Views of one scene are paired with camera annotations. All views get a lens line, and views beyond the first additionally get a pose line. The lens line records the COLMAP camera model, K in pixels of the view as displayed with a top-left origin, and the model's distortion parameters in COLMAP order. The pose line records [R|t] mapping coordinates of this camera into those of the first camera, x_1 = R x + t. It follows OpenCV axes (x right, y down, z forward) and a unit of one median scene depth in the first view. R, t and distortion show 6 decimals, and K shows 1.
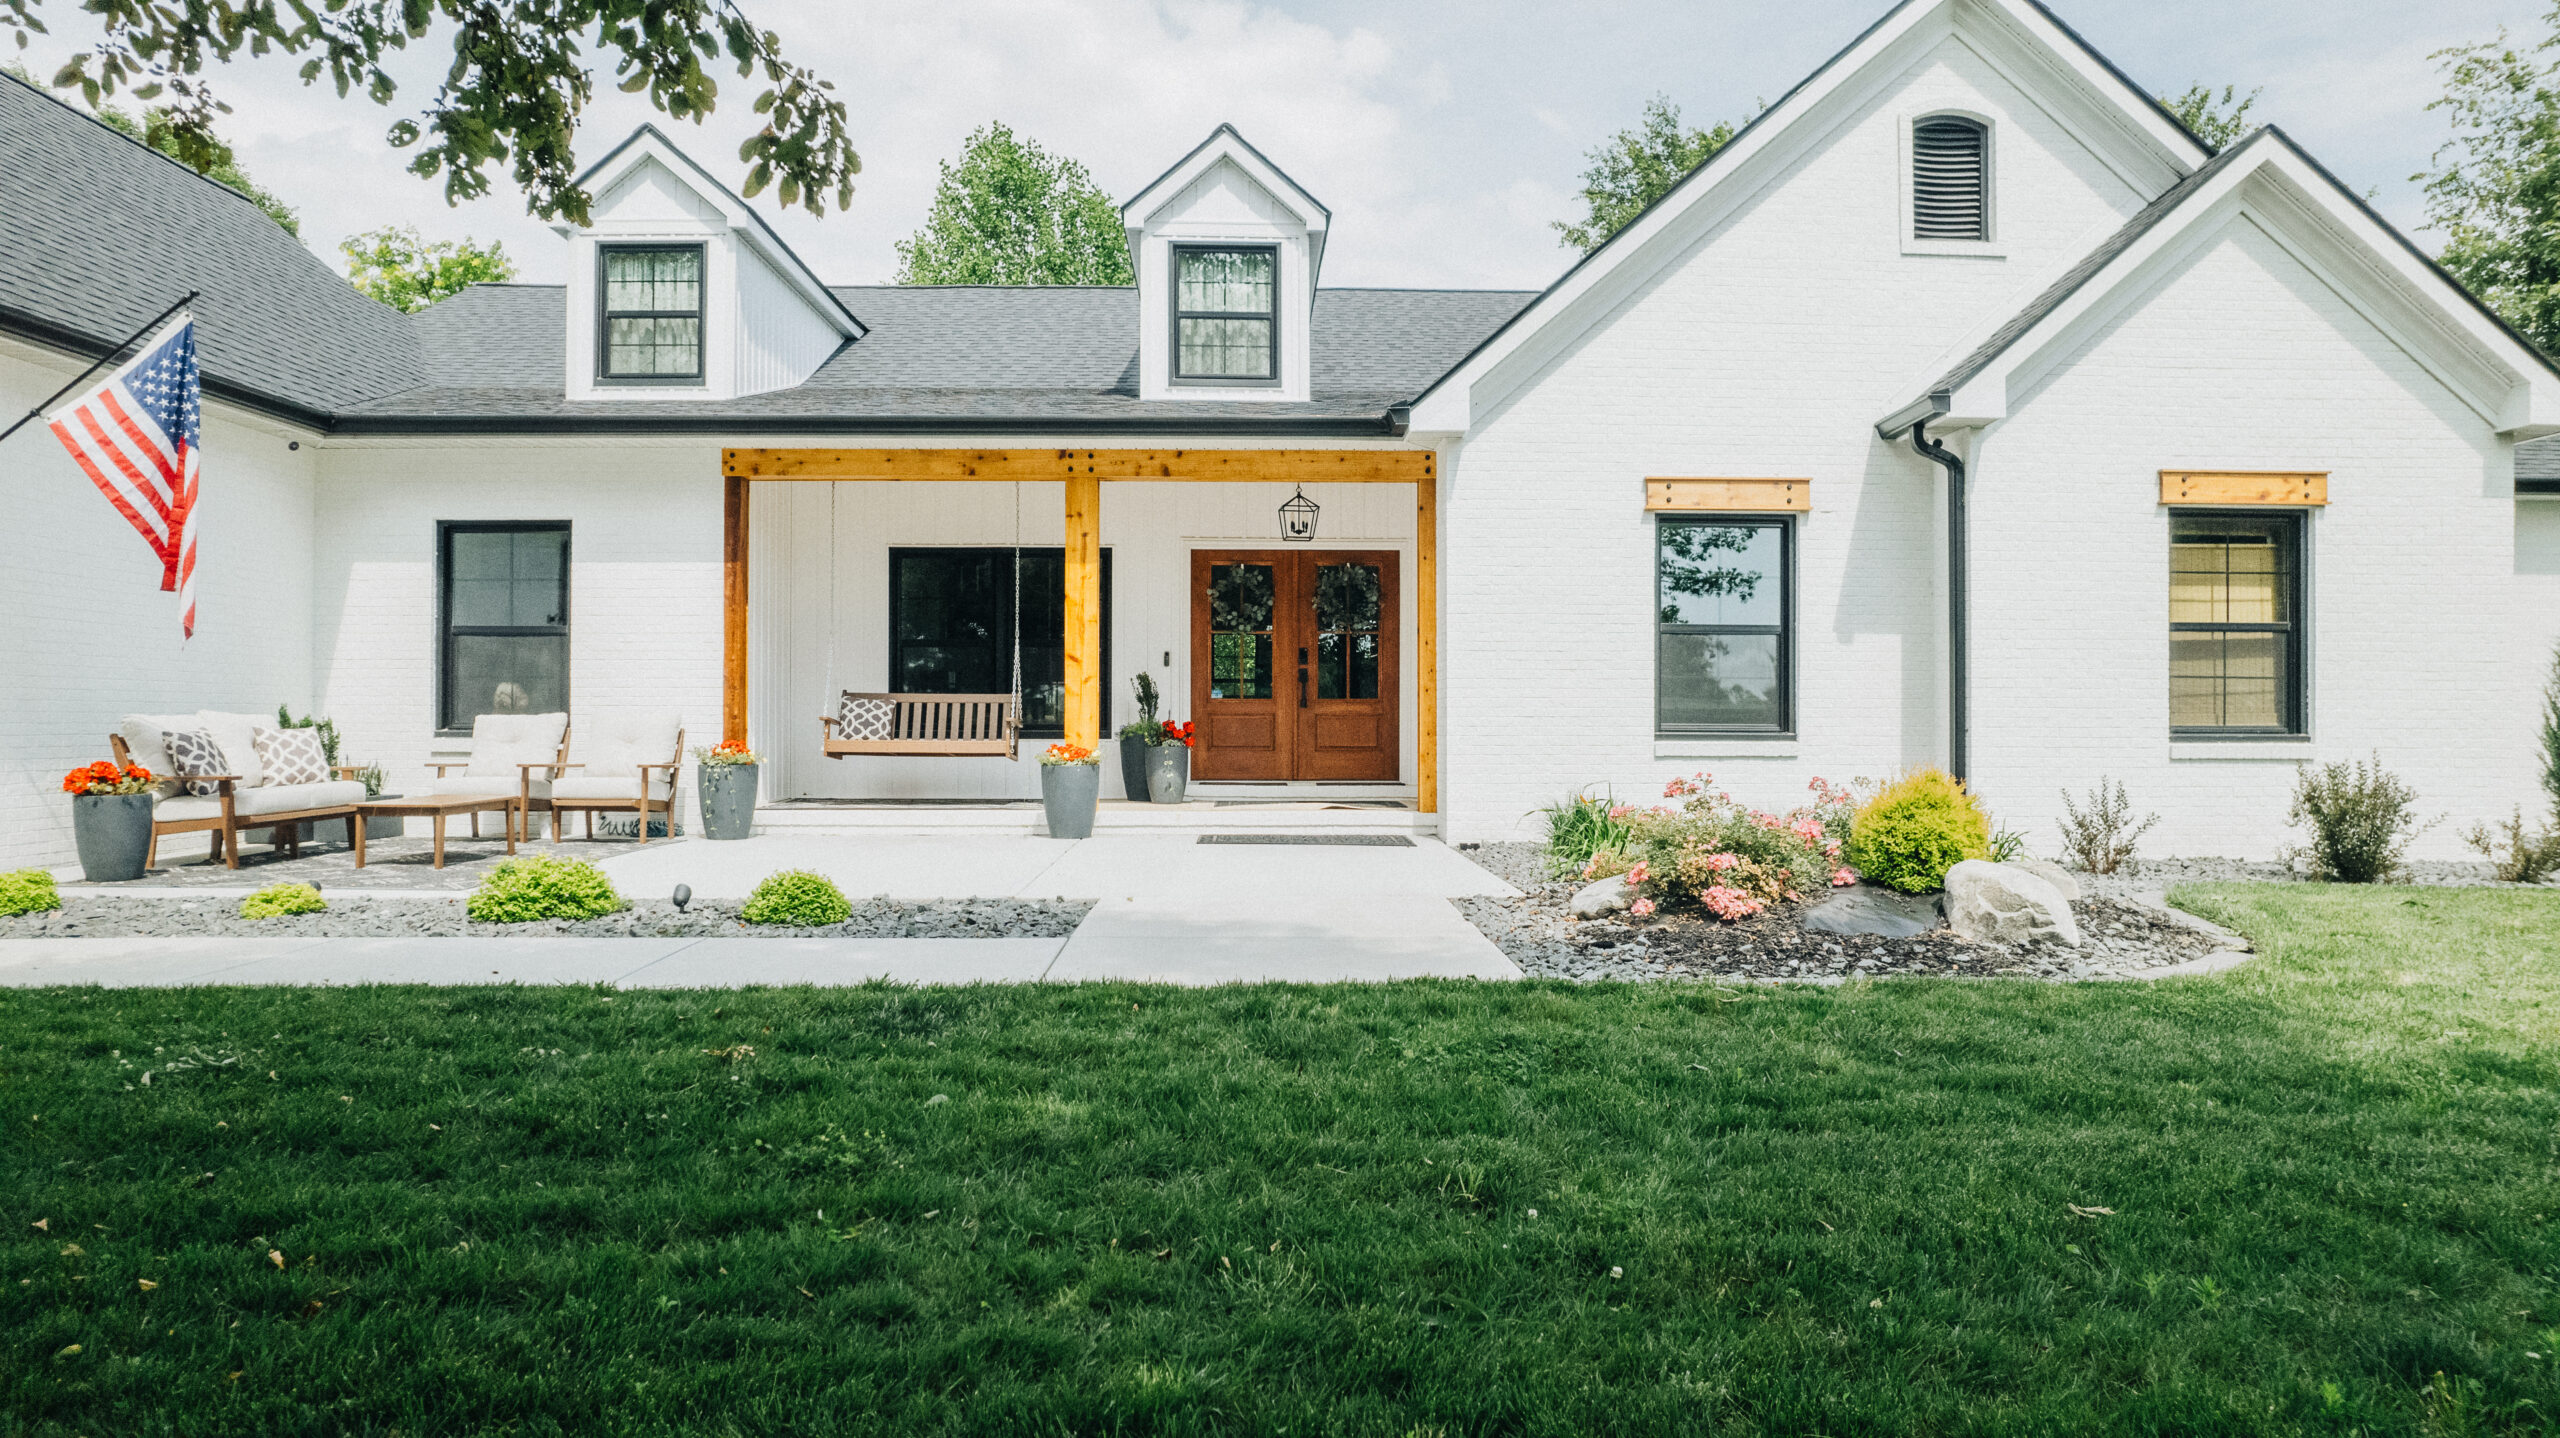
lens RADIAL K [[1647.6, 0, 1280.0], [0, 1647.6, 719.0], [0, 0, 1]] dist [-0.060130, 0.026626]
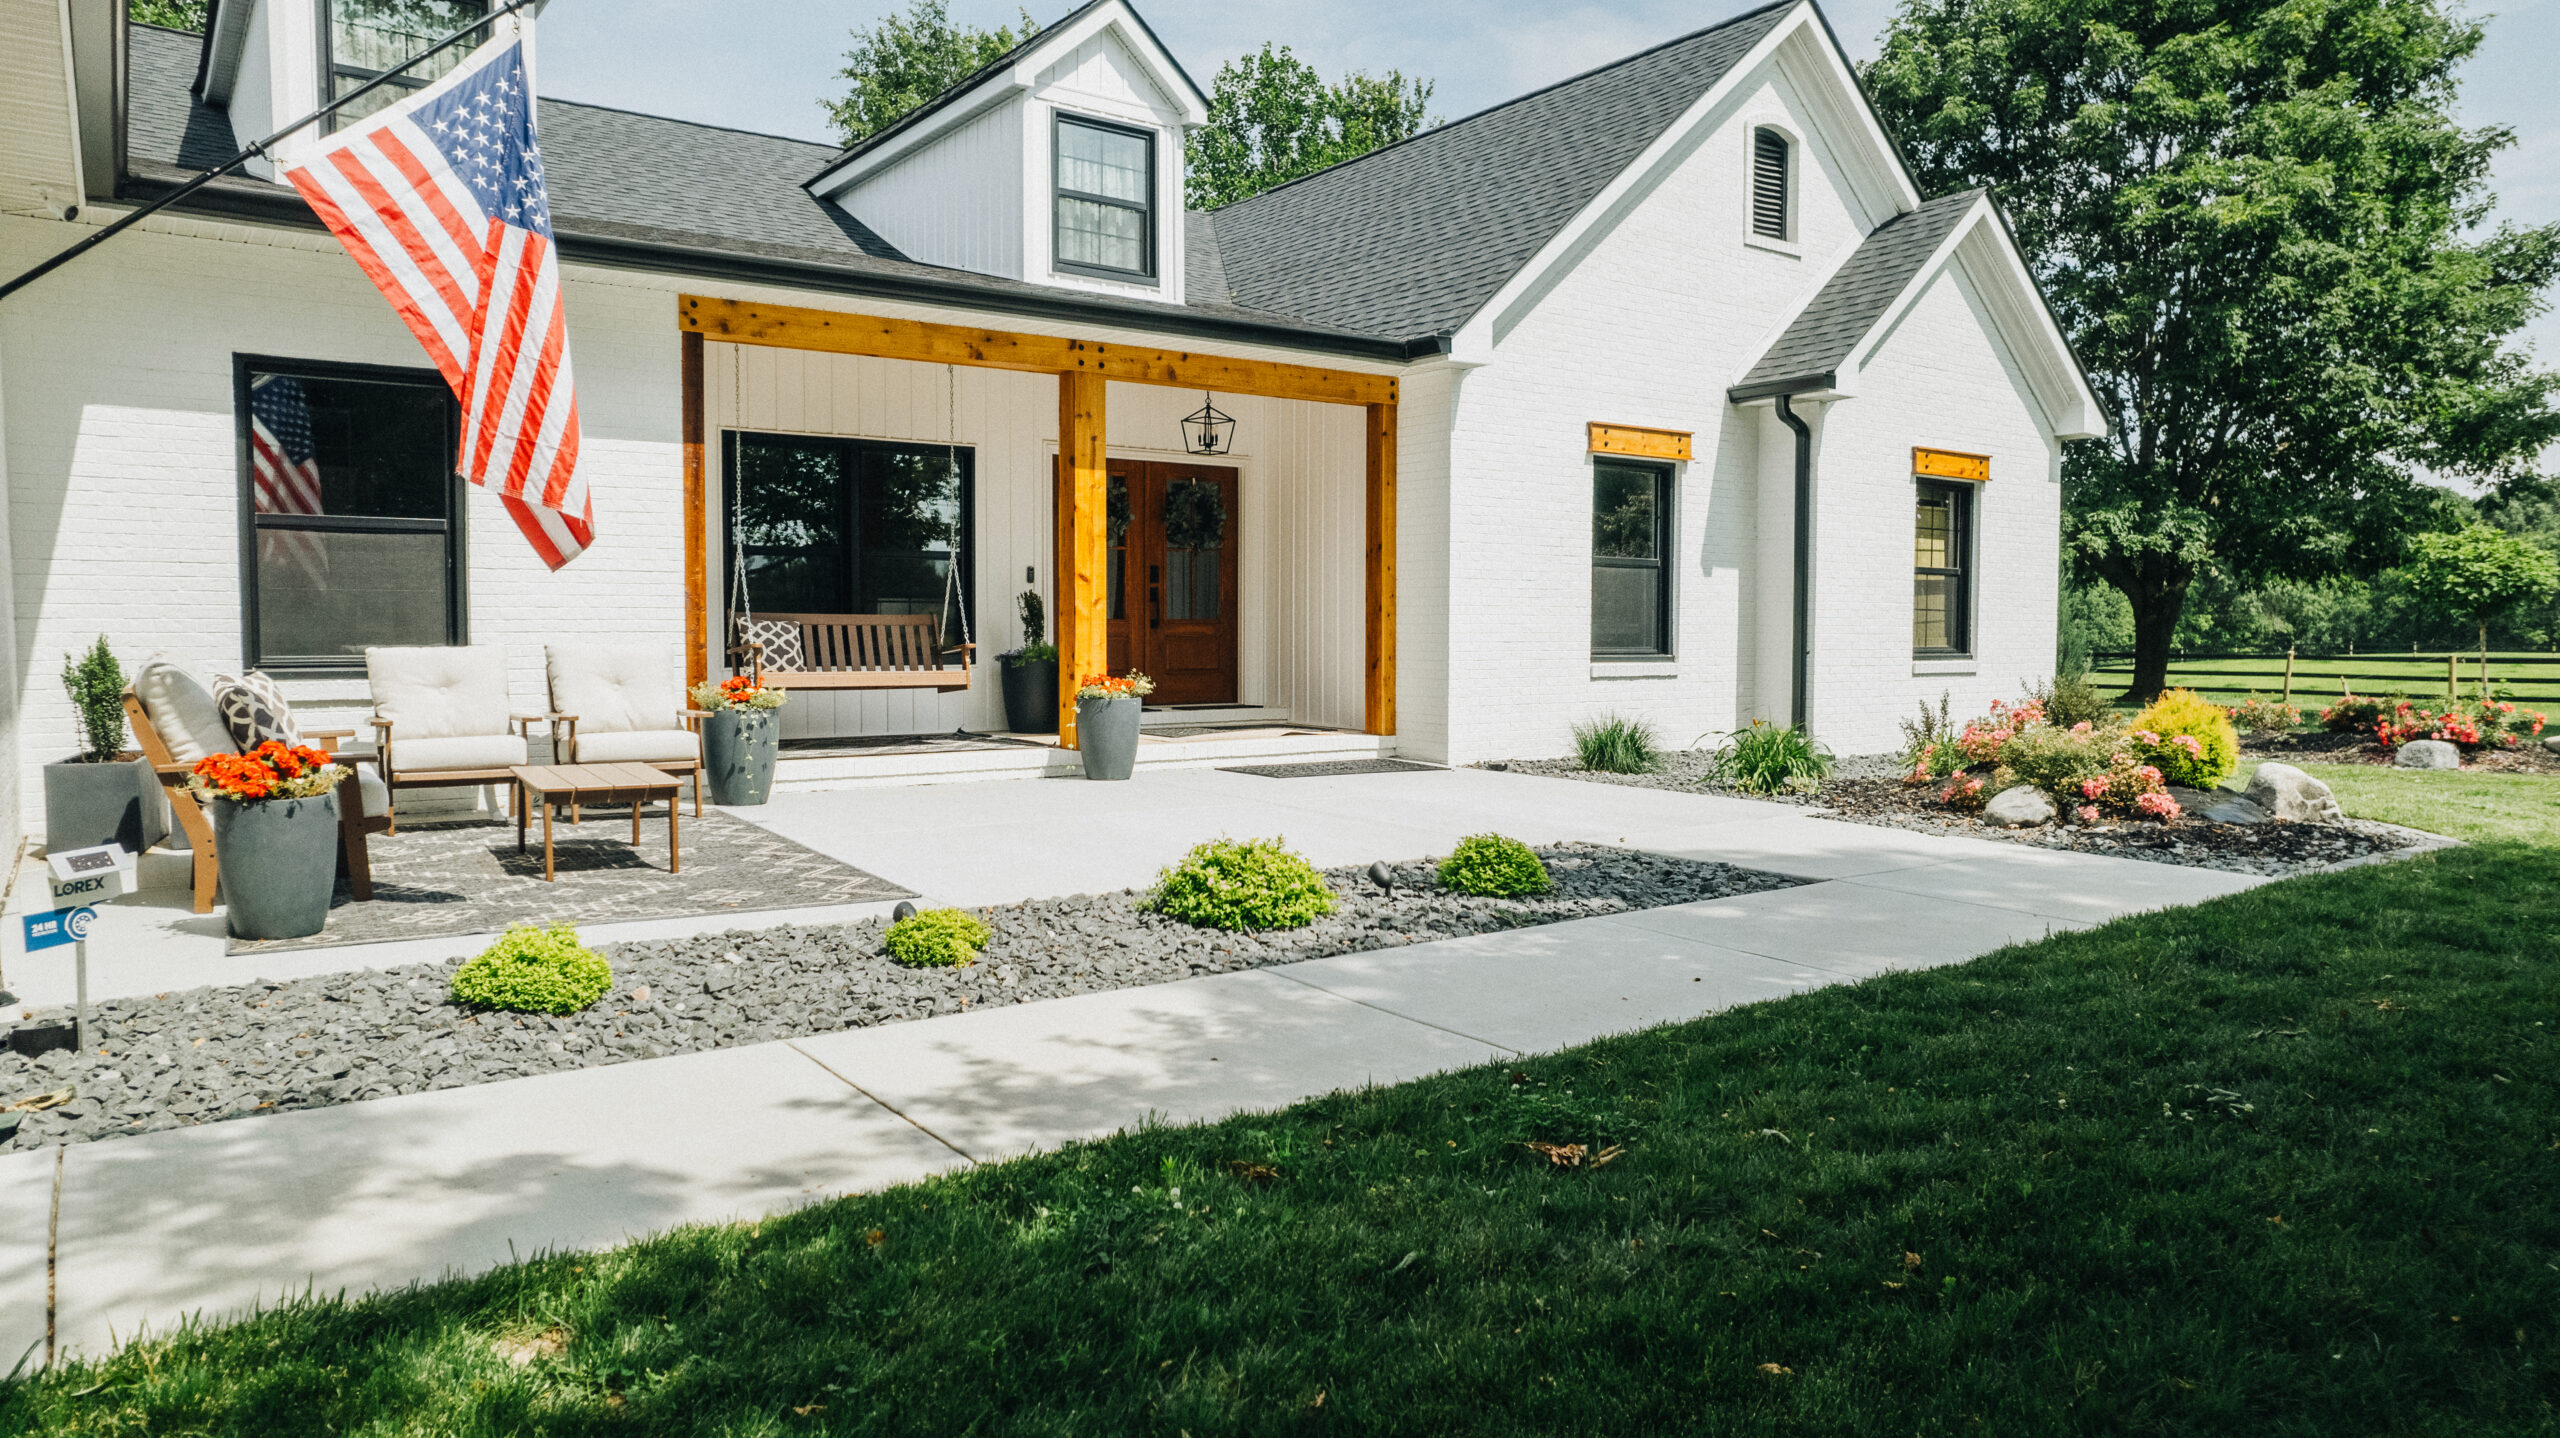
lens RADIAL K [[1638.9, 0, 1287.2], [0, 1638.9, 722.6], [0, 0, 1]] dist [-0.078082, 0.070765]
pose [[0.818485, -0.033442, 0.573553, -0.549200], [-0.004205, 0.997929, 0.064187, -0.015804], [-0.574512, -0.054948, 0.816650, 0.211401]]
